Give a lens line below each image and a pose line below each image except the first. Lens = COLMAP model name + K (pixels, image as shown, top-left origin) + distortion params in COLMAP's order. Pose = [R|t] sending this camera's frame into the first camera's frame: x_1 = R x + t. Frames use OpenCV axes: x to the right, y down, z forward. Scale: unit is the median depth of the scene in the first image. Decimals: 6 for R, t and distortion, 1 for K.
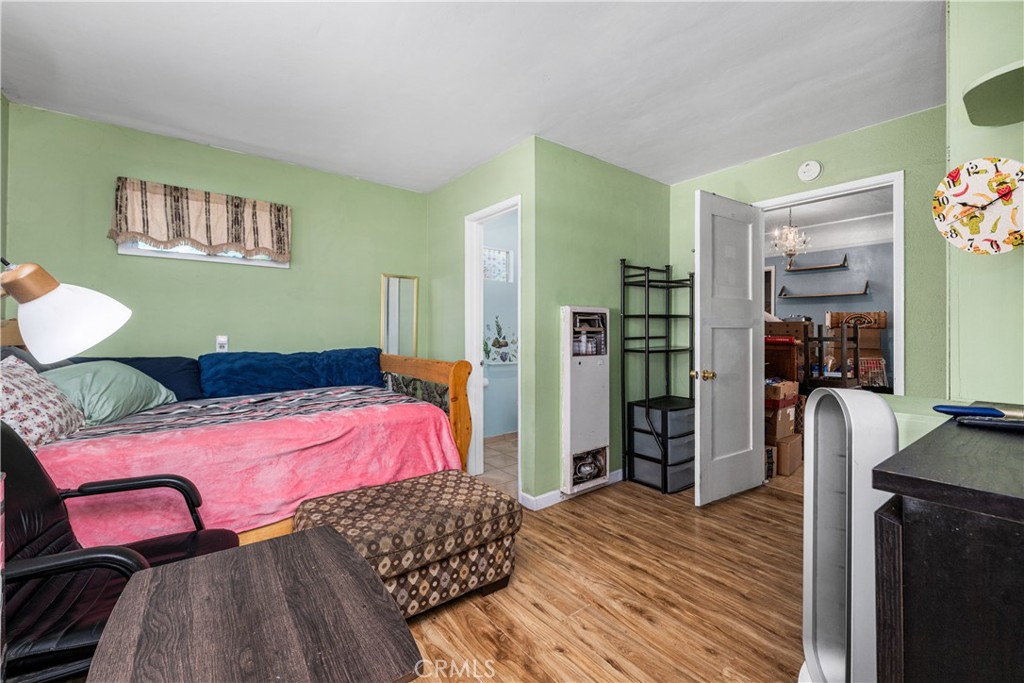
lens RADIAL K [[420.8, 0, 510.0], [0, 420.8, 332.9], [0, 0, 1]] dist [0.001010, -0.000046]
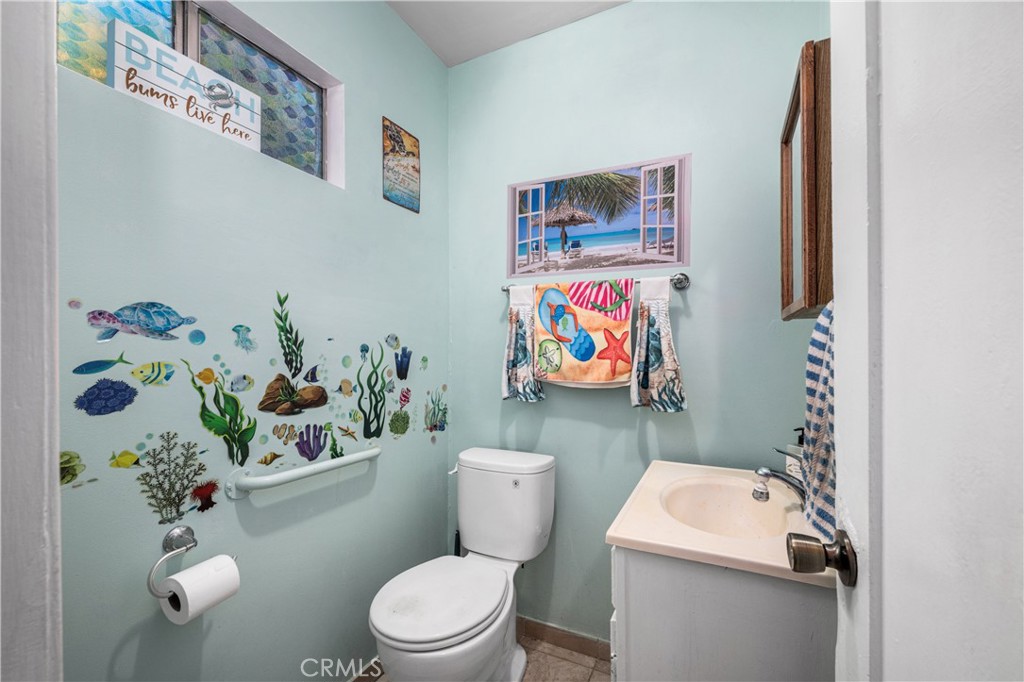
lens RADIAL K [[420.8, 0, 513.3], [0, 420.8, 346.7], [0, 0, 1]] dist [0.001010, -0.000046]
pose [[0.897298, -0.003911, 0.441408, -0.017457], [0.005428, 0.999983, -0.002175, -0.005615], [-0.441392, 0.004348, 0.897304, 0.691592]]
